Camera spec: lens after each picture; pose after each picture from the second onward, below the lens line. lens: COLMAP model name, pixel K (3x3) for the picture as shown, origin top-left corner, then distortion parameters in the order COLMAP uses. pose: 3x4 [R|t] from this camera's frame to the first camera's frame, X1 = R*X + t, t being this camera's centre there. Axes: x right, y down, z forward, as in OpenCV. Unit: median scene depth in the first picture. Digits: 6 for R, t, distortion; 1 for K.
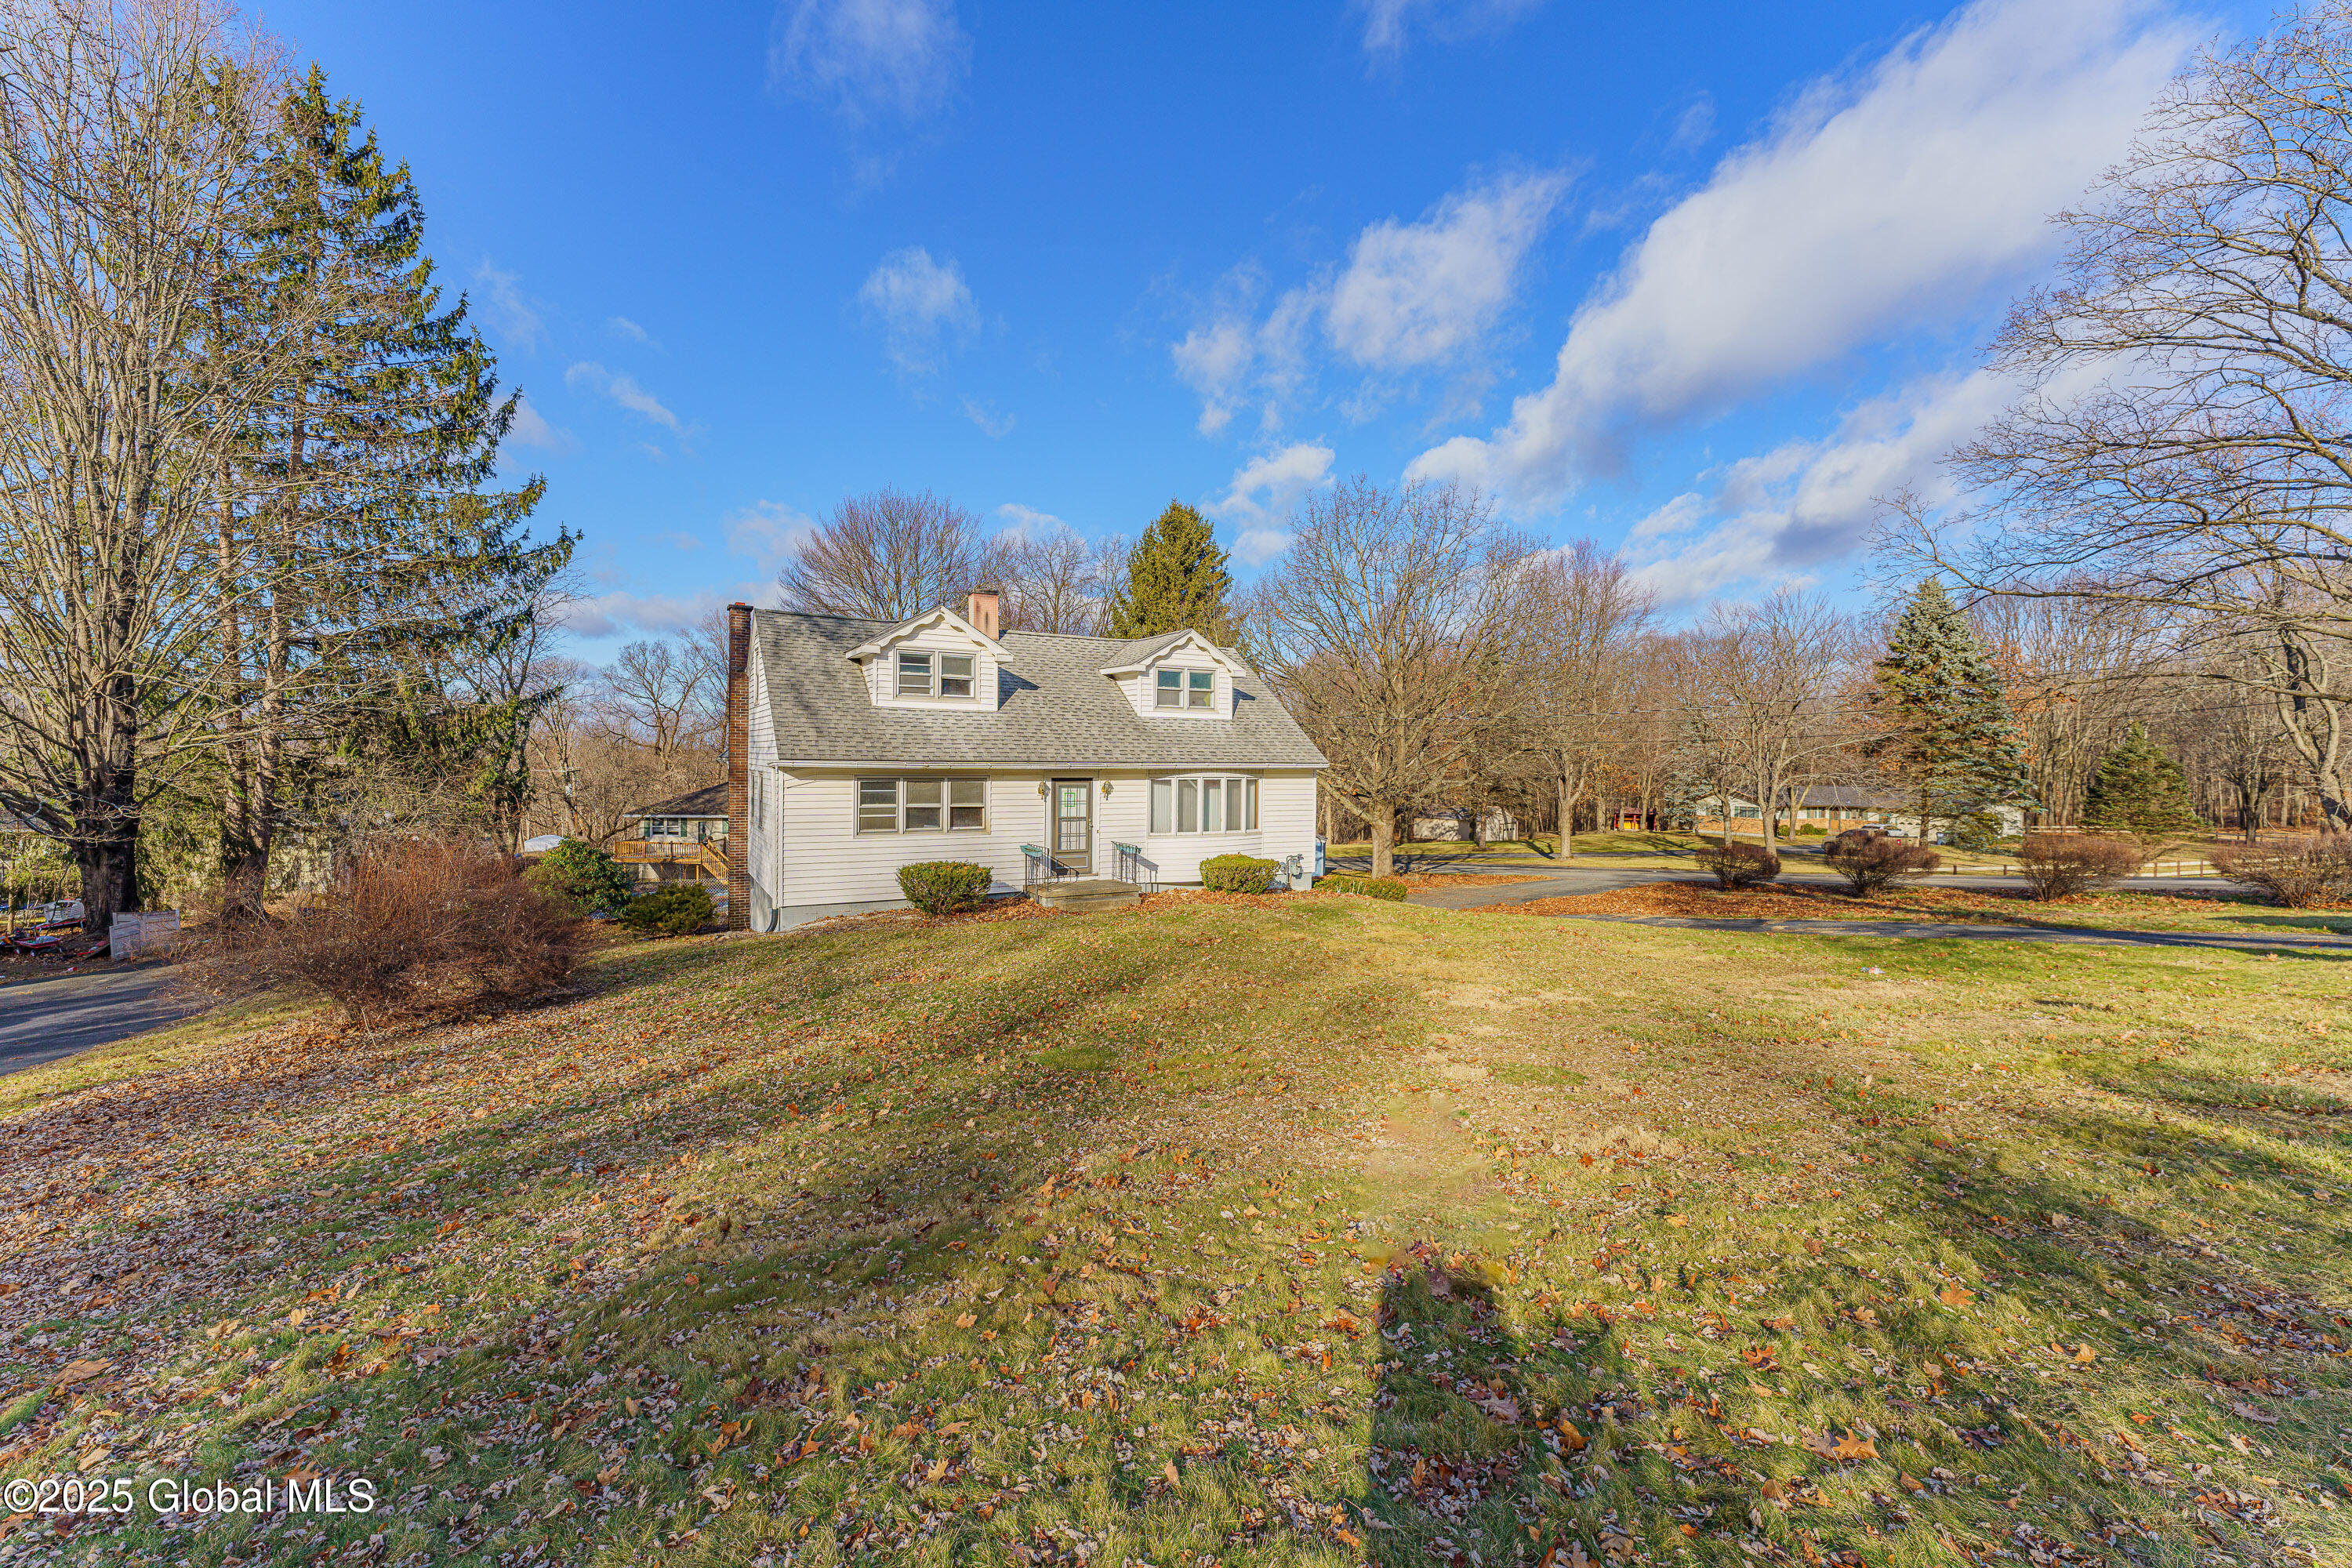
lens RADIAL K [[936.3, 0, 1174.7], [0, 936.3, 777.1], [0, 0, 1]] dist [0.001728, -0.000008]
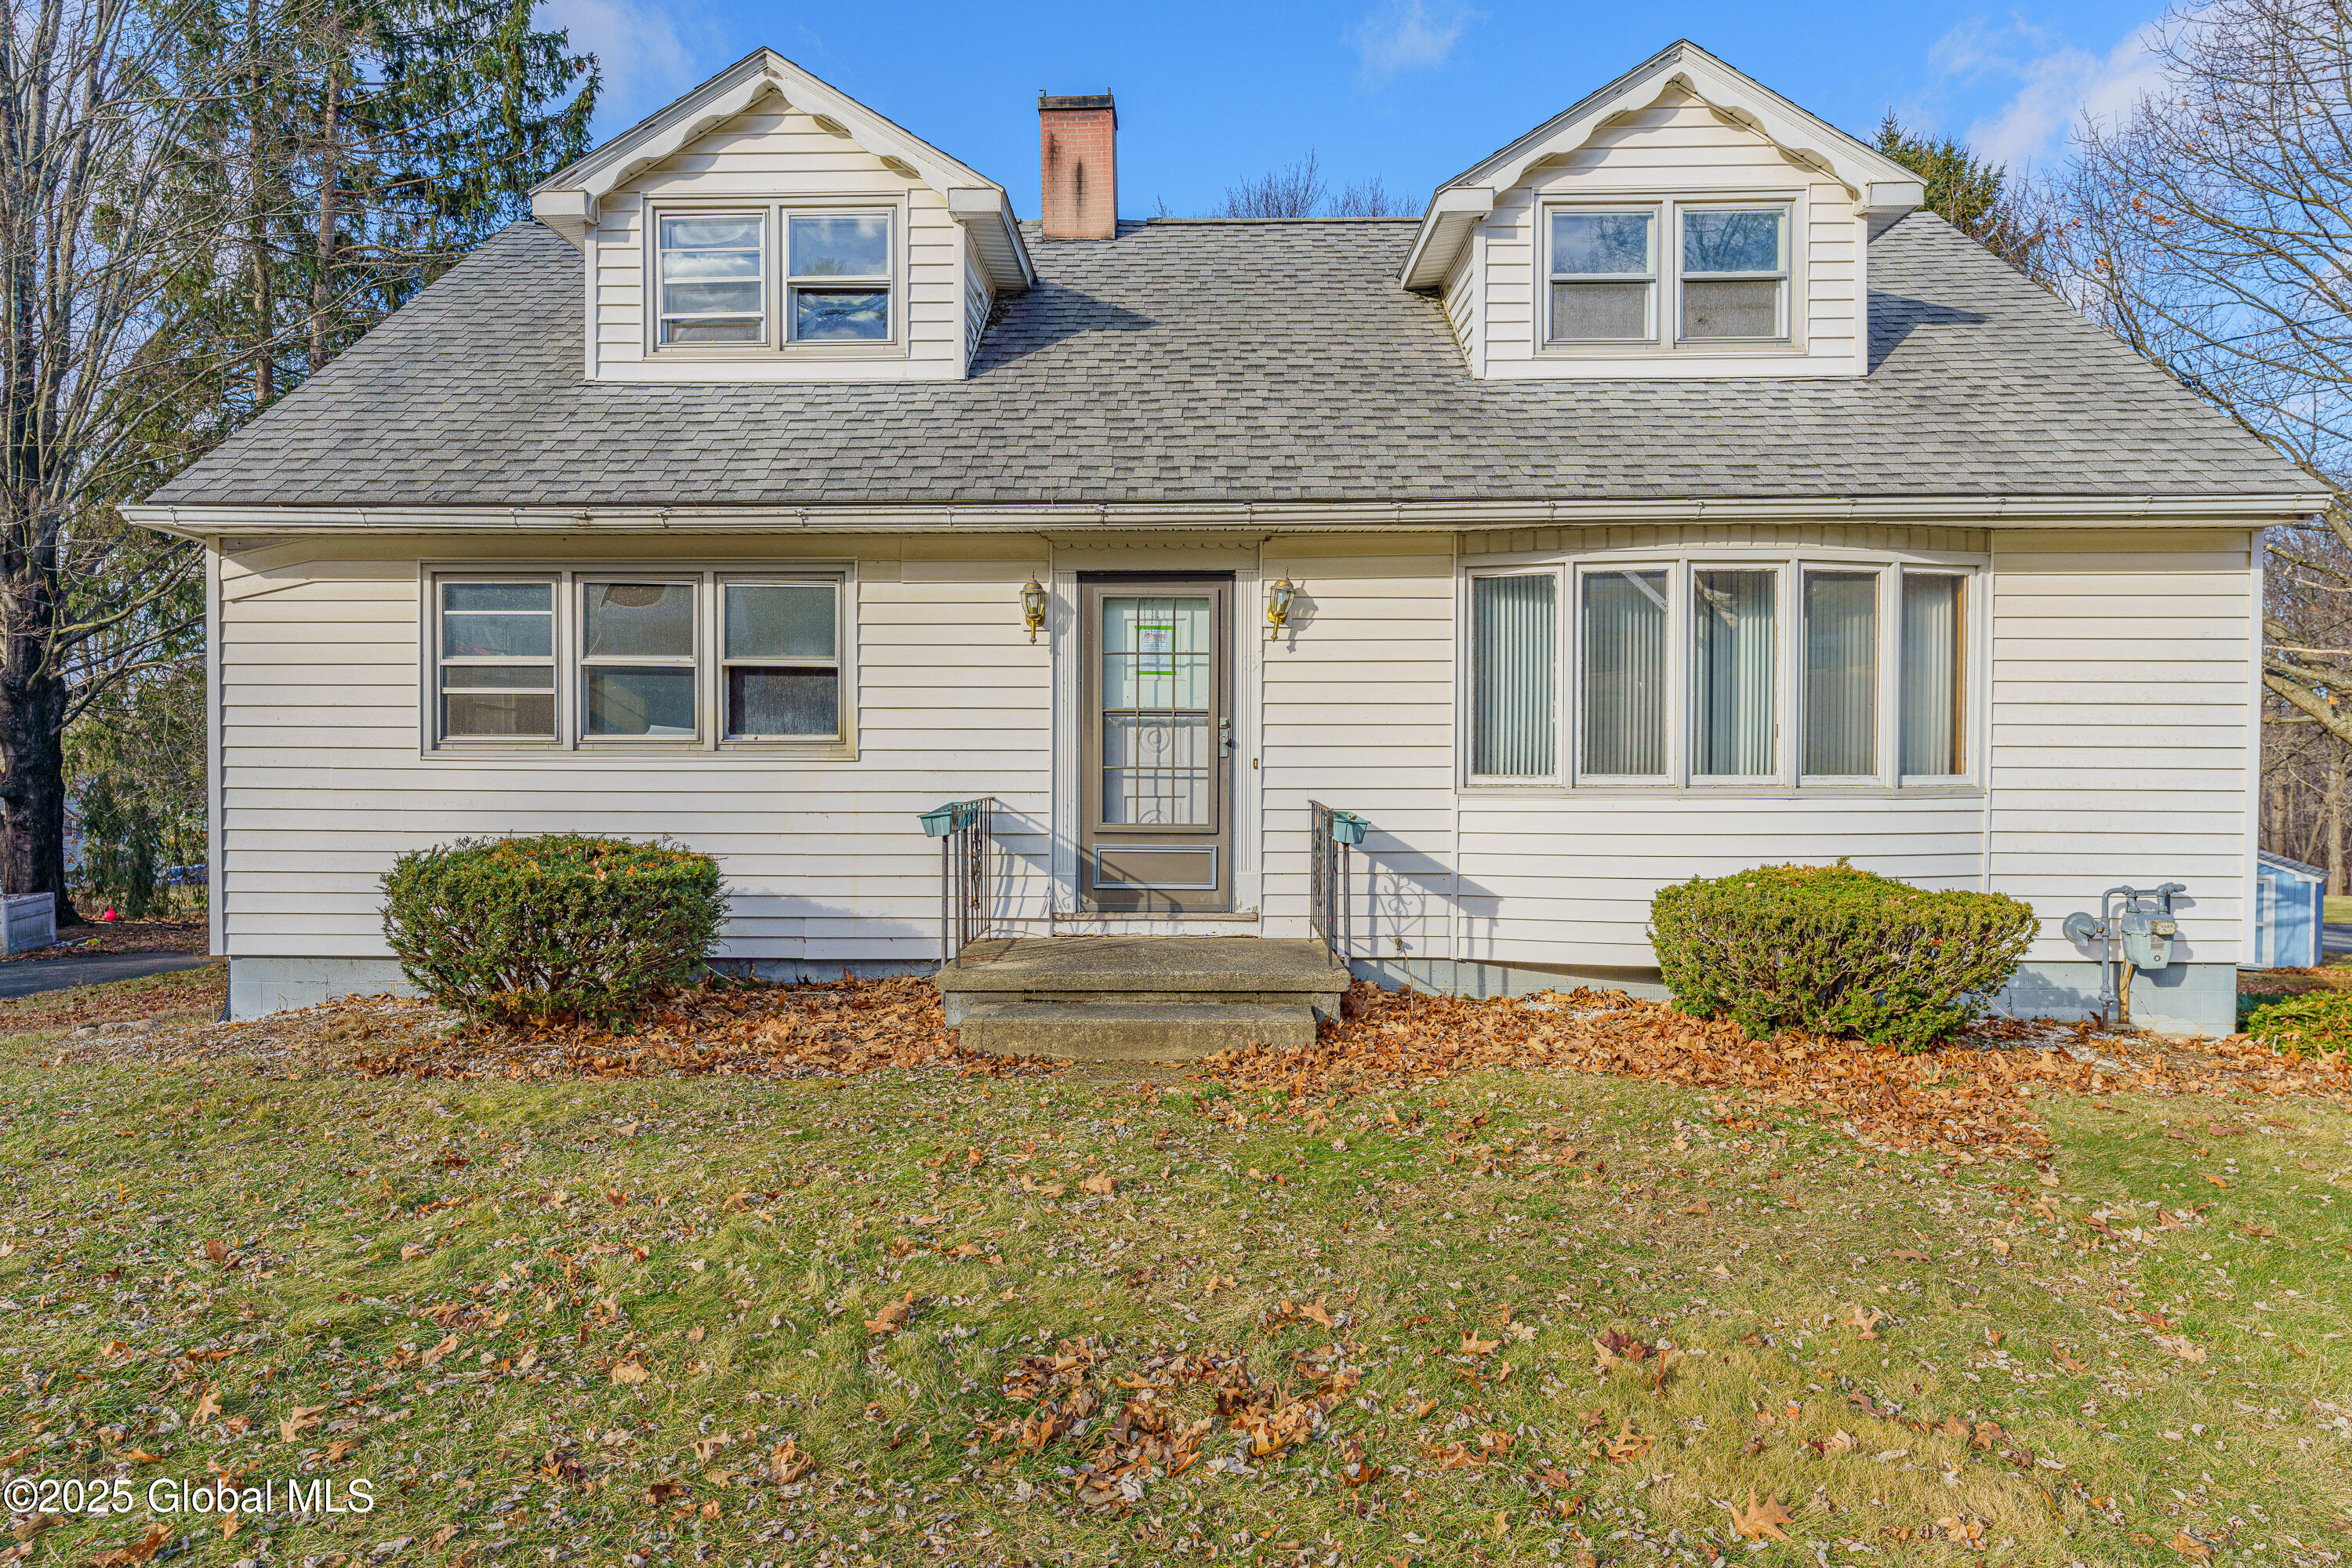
lens RADIAL K [[1336.2, 0, 1176.0], [0, 1336.2, 784.0], [0, 0, 1]] dist [0.001505, 0.000605]
pose [[0.854267, 0.004392, -0.519816, 0.105233], [-0.002805, 0.999989, 0.003840, 0.062984], [0.519827, -0.001822, 0.854270, 0.647597]]
